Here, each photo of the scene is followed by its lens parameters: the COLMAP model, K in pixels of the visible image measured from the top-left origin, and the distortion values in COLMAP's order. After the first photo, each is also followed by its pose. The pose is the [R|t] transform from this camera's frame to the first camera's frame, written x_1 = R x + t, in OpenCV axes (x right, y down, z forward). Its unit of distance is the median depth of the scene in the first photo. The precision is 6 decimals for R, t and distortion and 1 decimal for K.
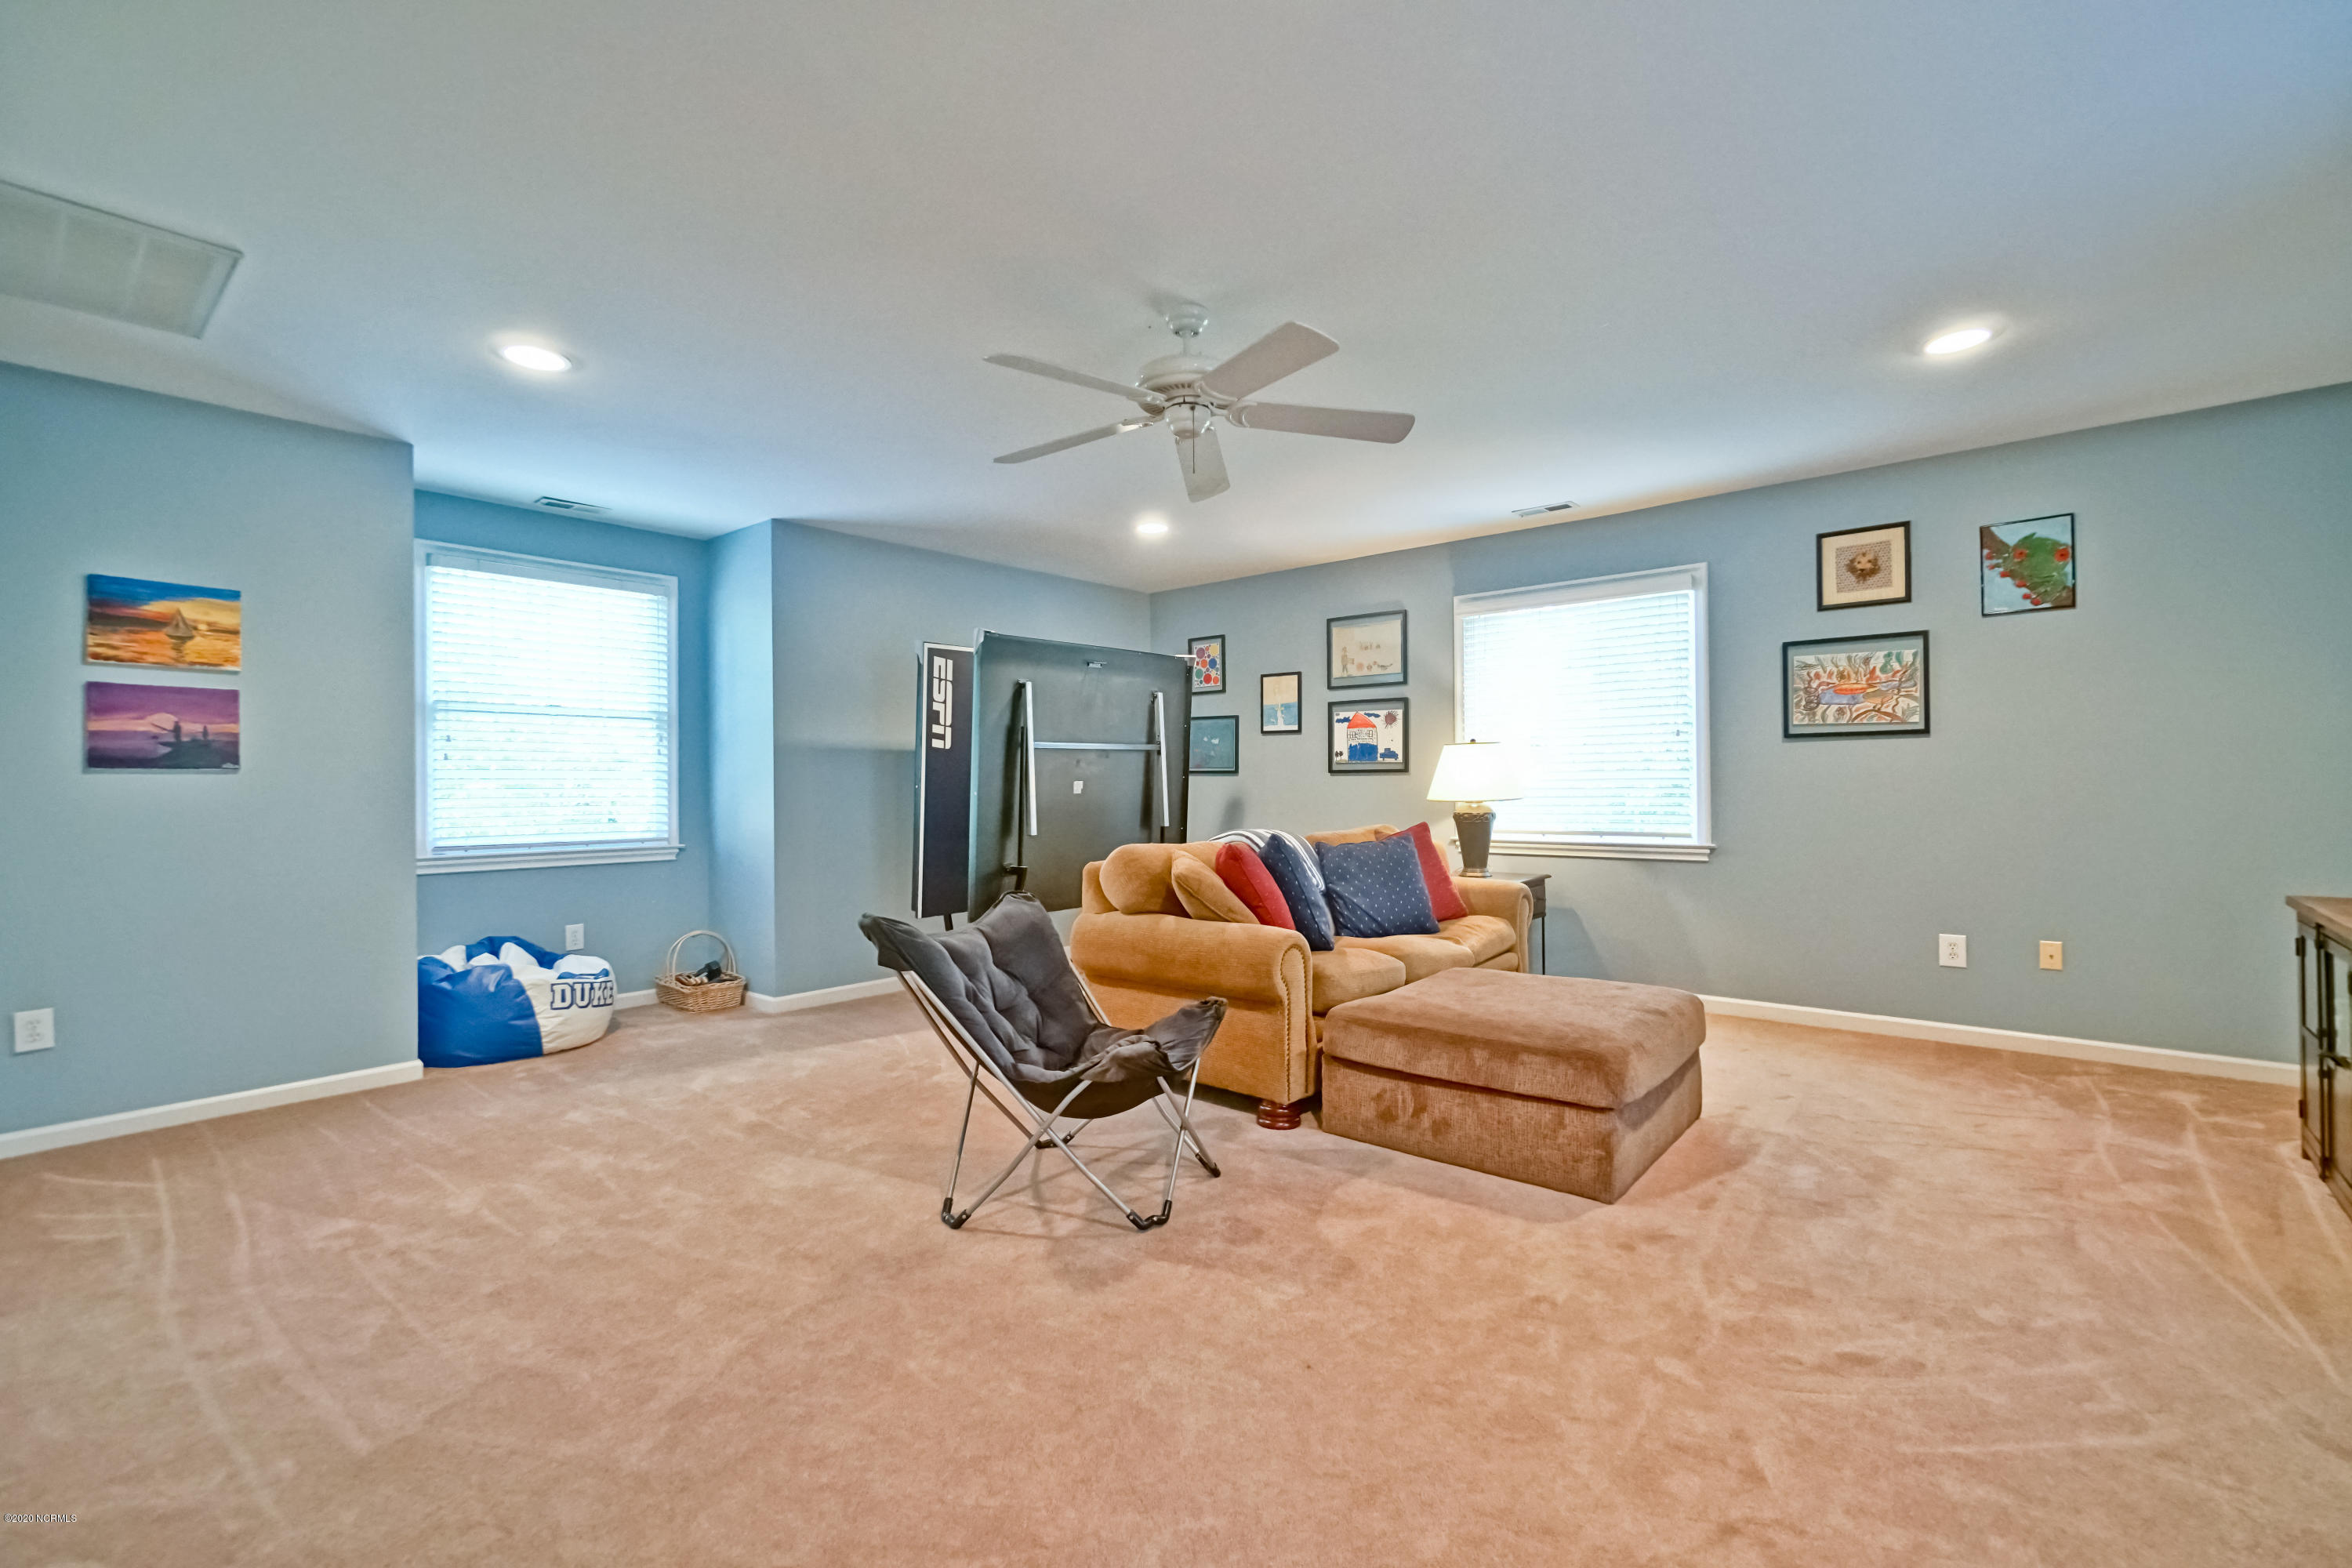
lens RADIAL K [[1015.8, 0, 1227.8], [0, 1015.8, 782.9], [0, 0, 1]] dist [-0.002718, 0.004605]
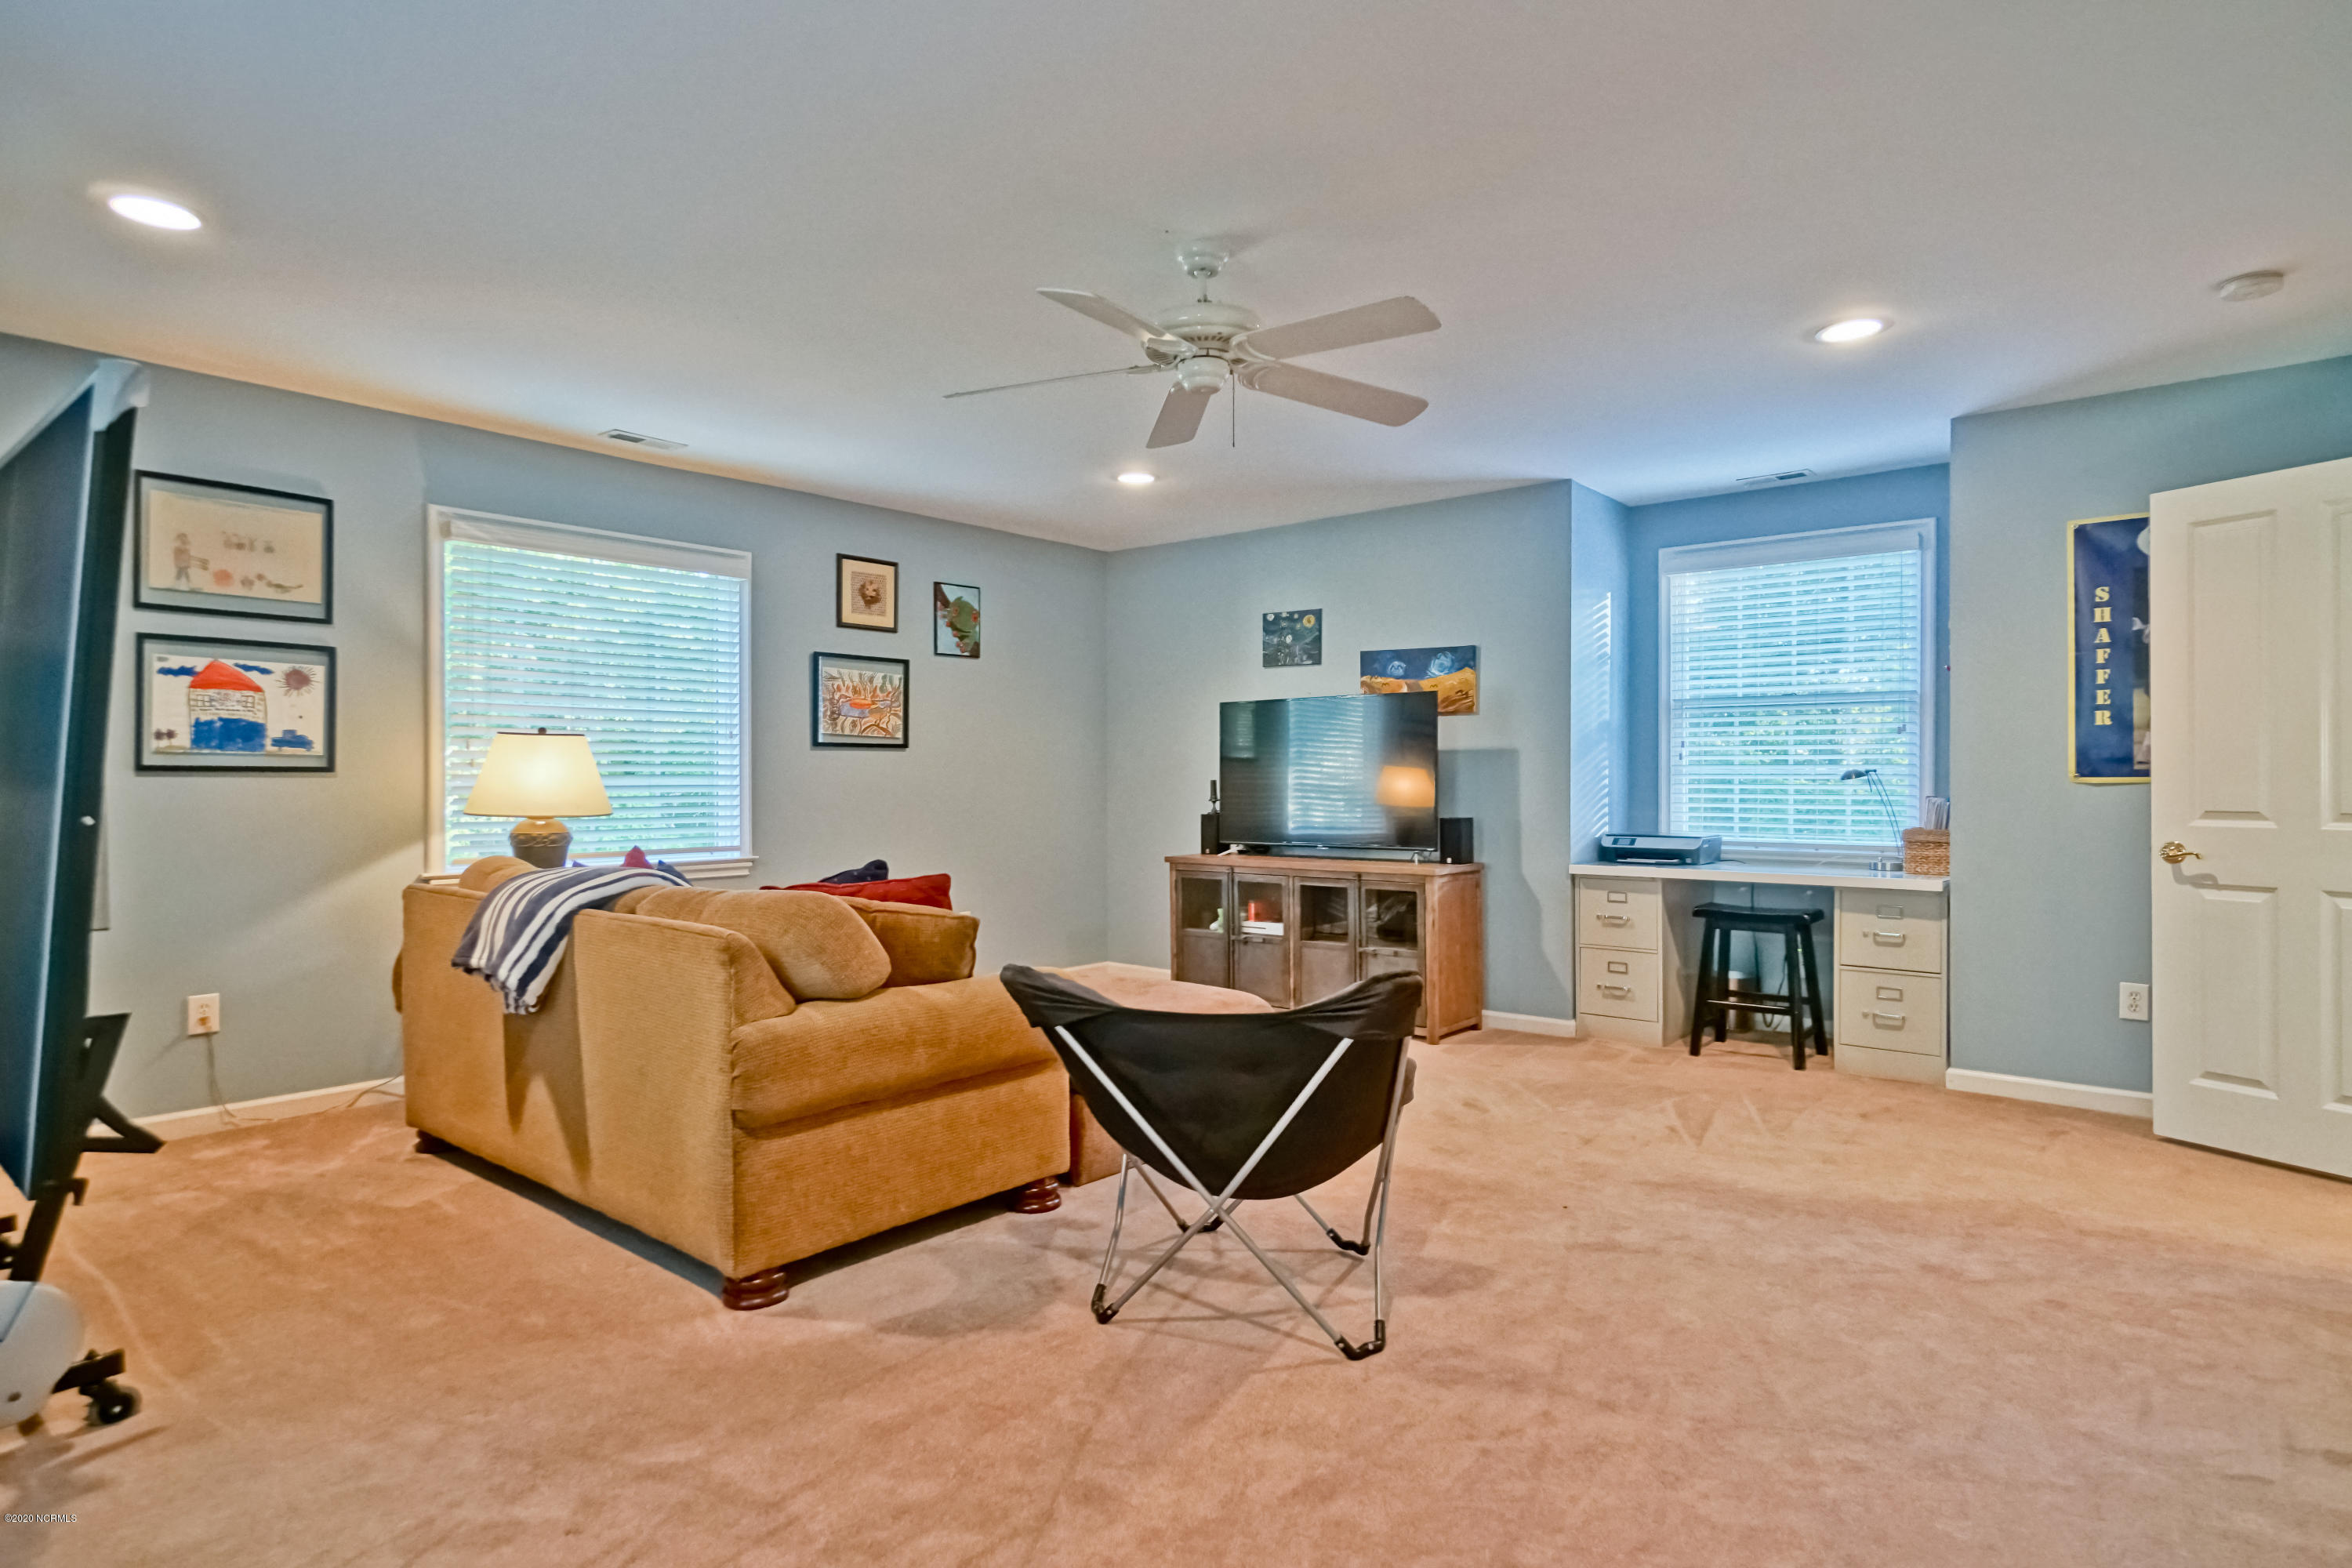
lens RADIAL K [[1229.0, 0, 1180.5], [0, 1229.0, 778.5], [0, 0, 1]] dist [0.000753, 0.003062]
pose [[0.020564, 0.008907, 0.999749, -0.673113], [-0.000391, 0.999960, -0.008901, -0.001070], [-0.999788, -0.000208, 0.020567, 0.614833]]
